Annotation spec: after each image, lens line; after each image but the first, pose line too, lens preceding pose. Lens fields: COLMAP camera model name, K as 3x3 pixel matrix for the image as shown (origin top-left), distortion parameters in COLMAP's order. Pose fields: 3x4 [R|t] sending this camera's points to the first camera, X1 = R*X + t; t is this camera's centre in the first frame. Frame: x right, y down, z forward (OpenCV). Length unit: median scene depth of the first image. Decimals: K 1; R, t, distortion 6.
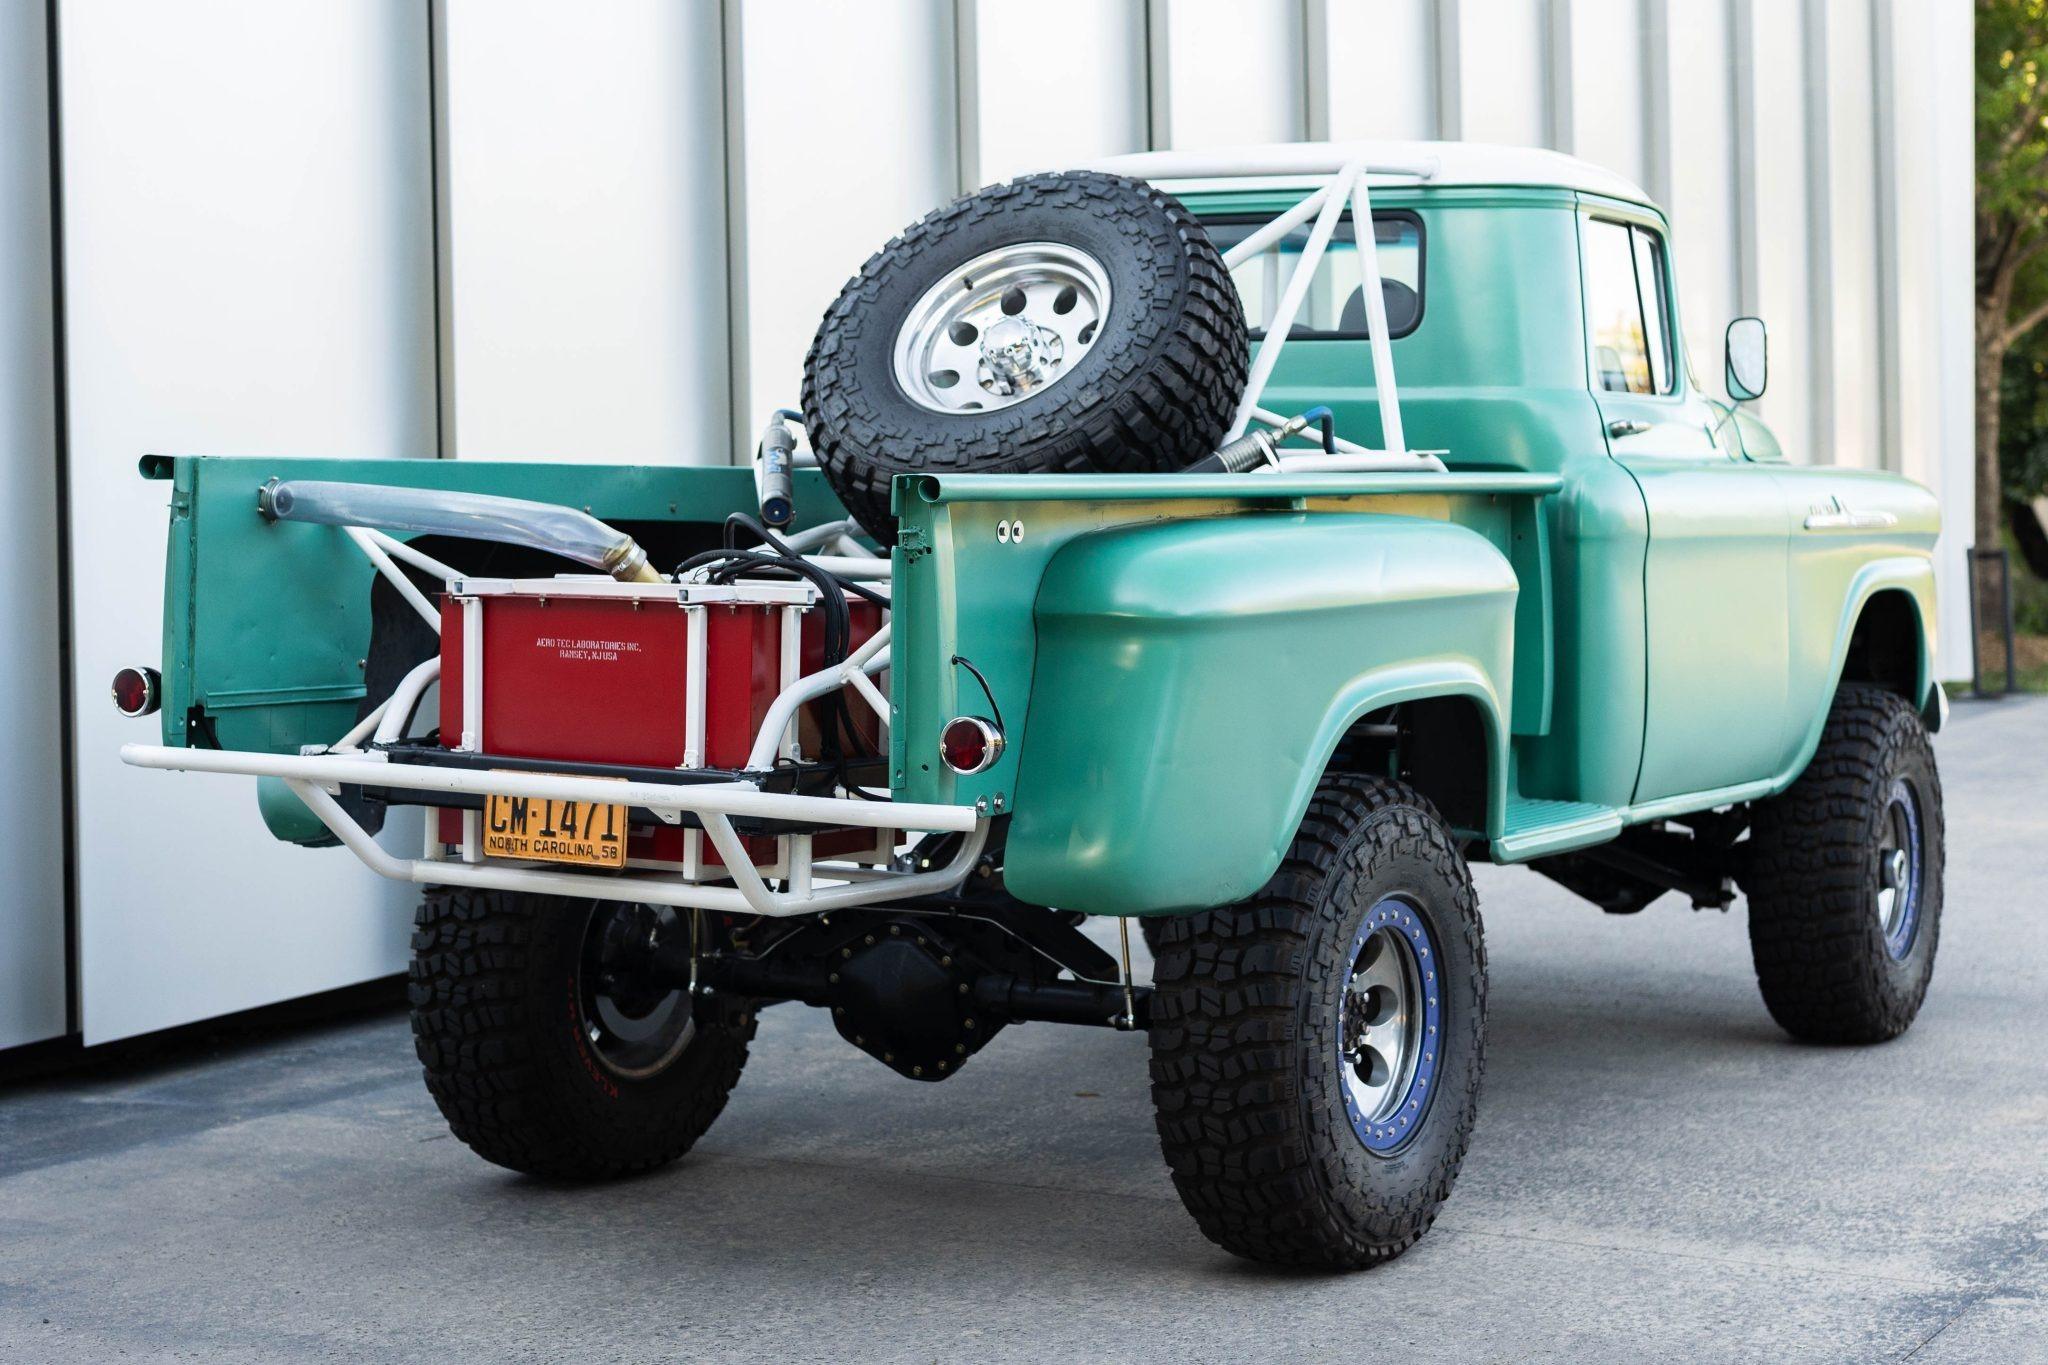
lens RADIAL K [[3552.0, 0, 1122.0], [0, 3552.0, 516.6], [0, 0, 1]] dist [0.022135, -0.027478]
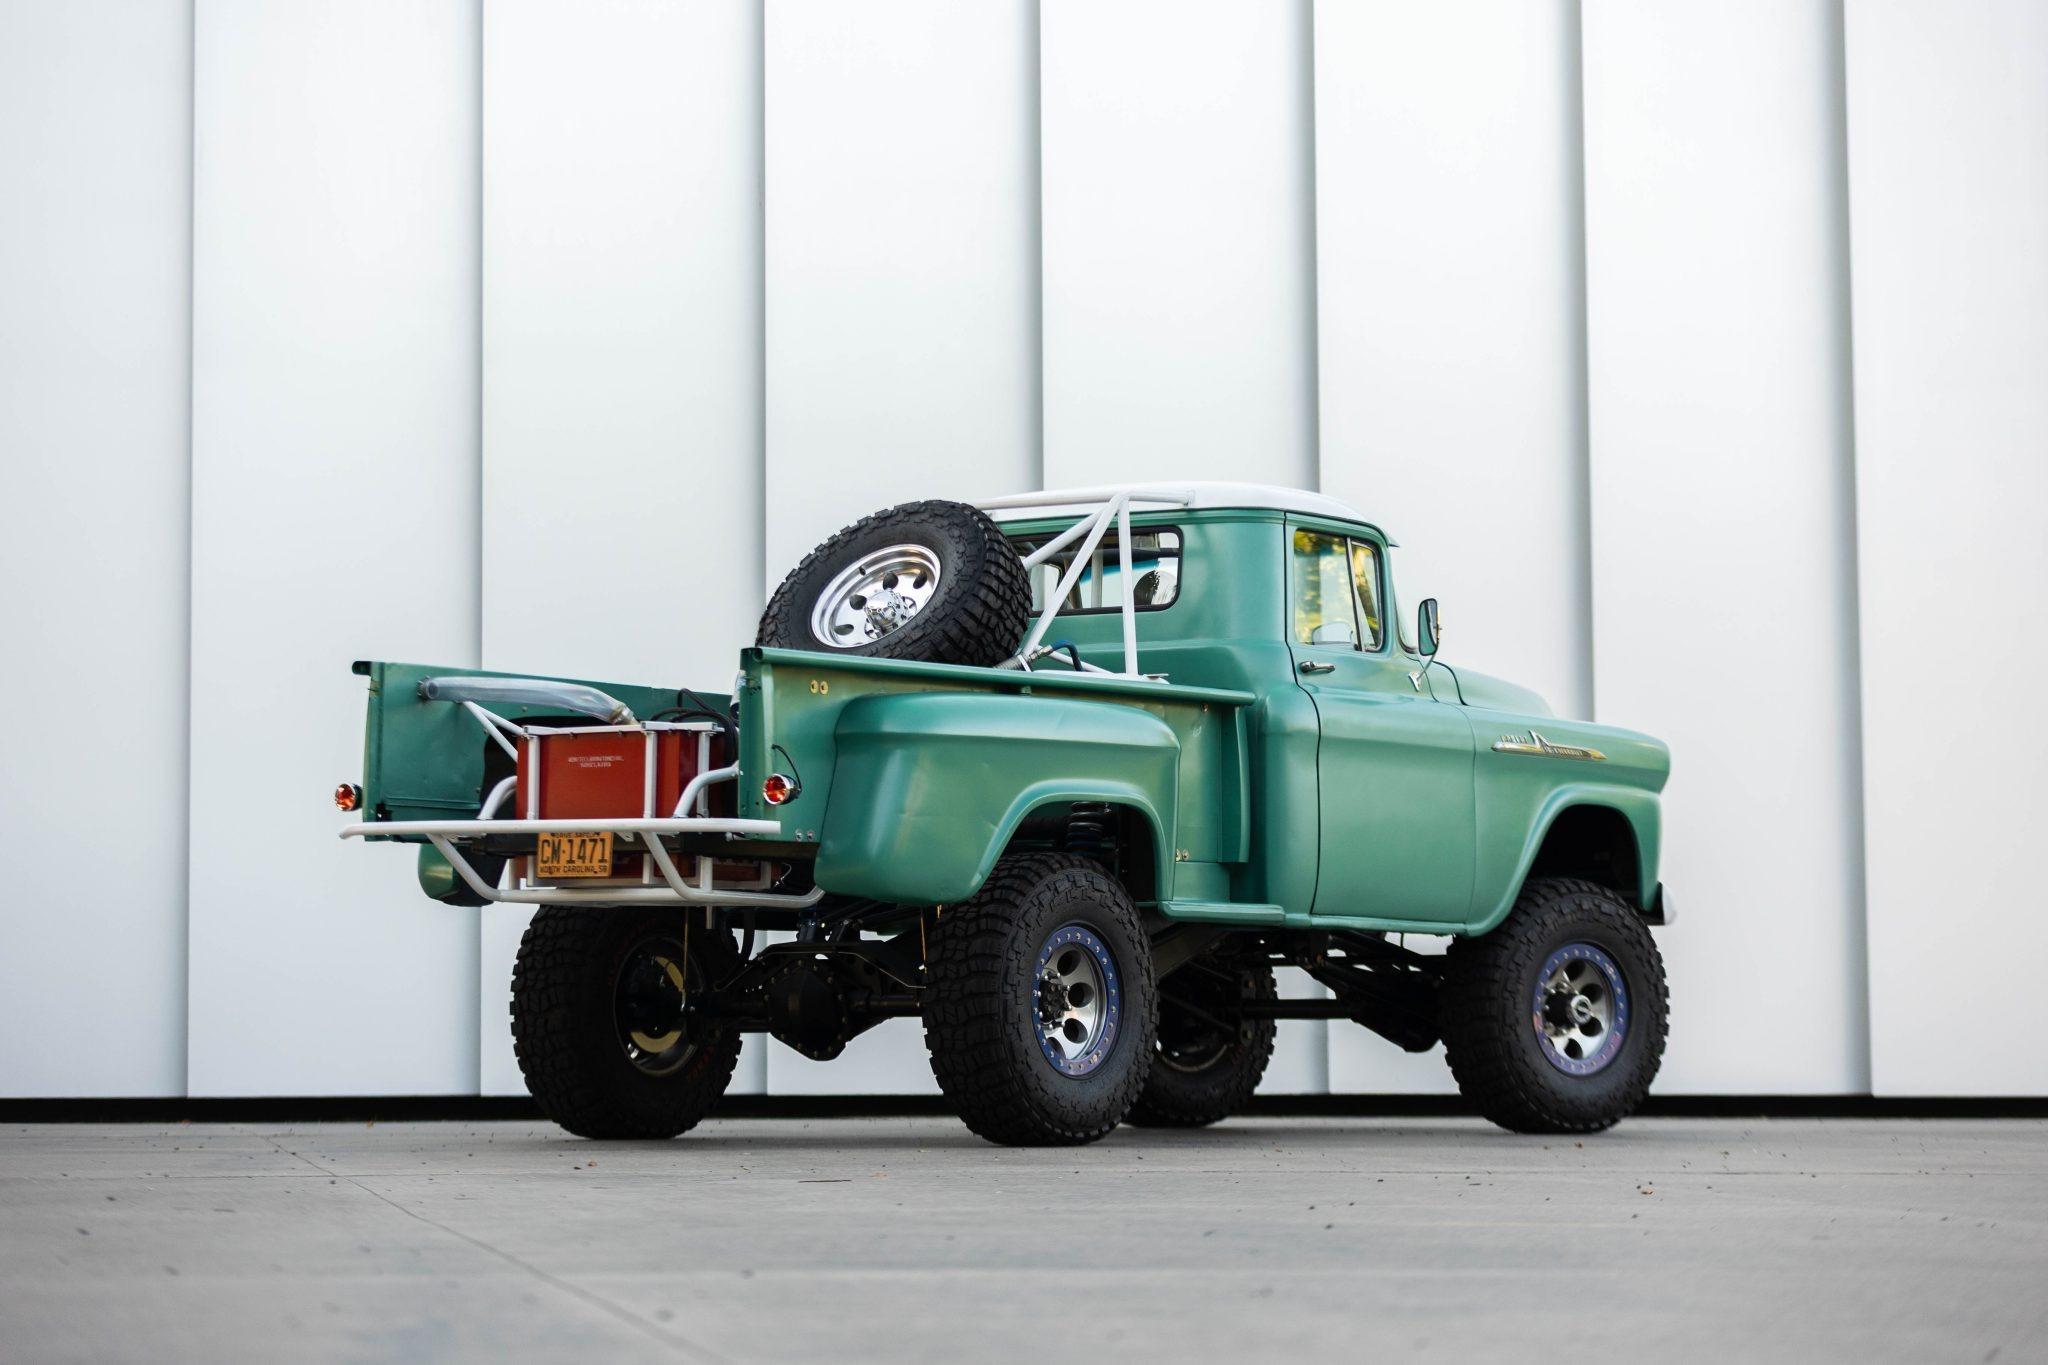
lens RADIAL K [[5075.3, 0, 1013.4], [0, 5075.3, 659.3], [0, 0, 1]] dist [0.115238, 0.217224]
pose [[0.989965, -0.012026, -0.140803, 0.360880], [-0.000366, 0.996151, -0.087655, 0.181549], [0.141315, 0.086827, 0.986150, -1.287857]]
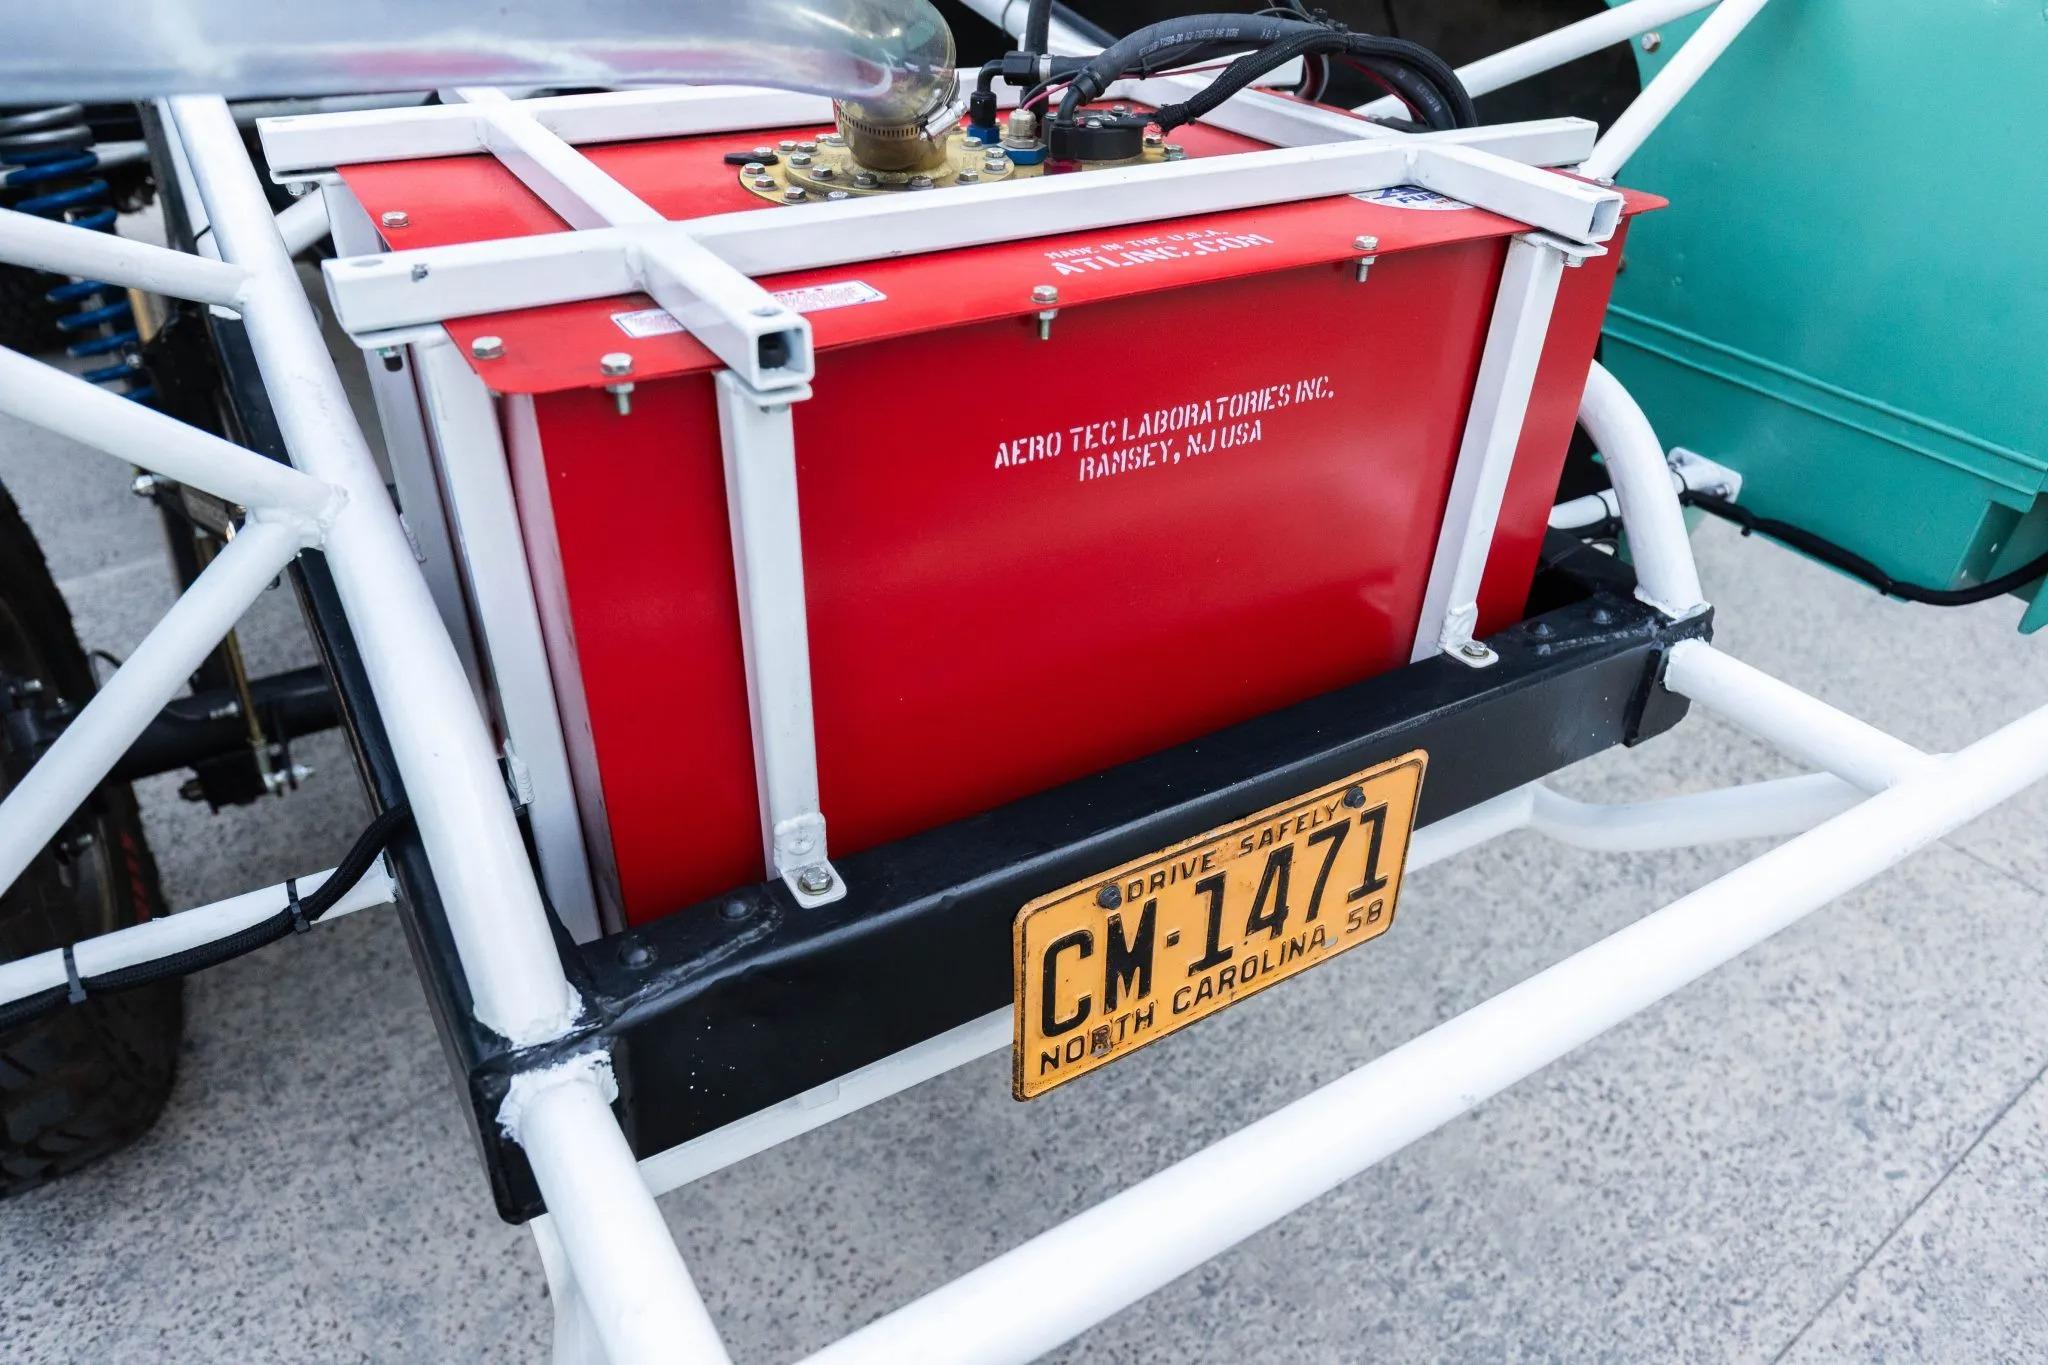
lens RADIAL K [[1369.5, 0, 1024.0], [0, 1369.5, 682.5], [0, 0, 1]] dist [-0.011890, 0.002427]
pose [[0.487933, -0.480846, 0.728497, -0.221398], [-0.018831, 0.828597, 0.559529, -0.010249], [-0.872678, -0.286731, 0.395245, 0.829646]]
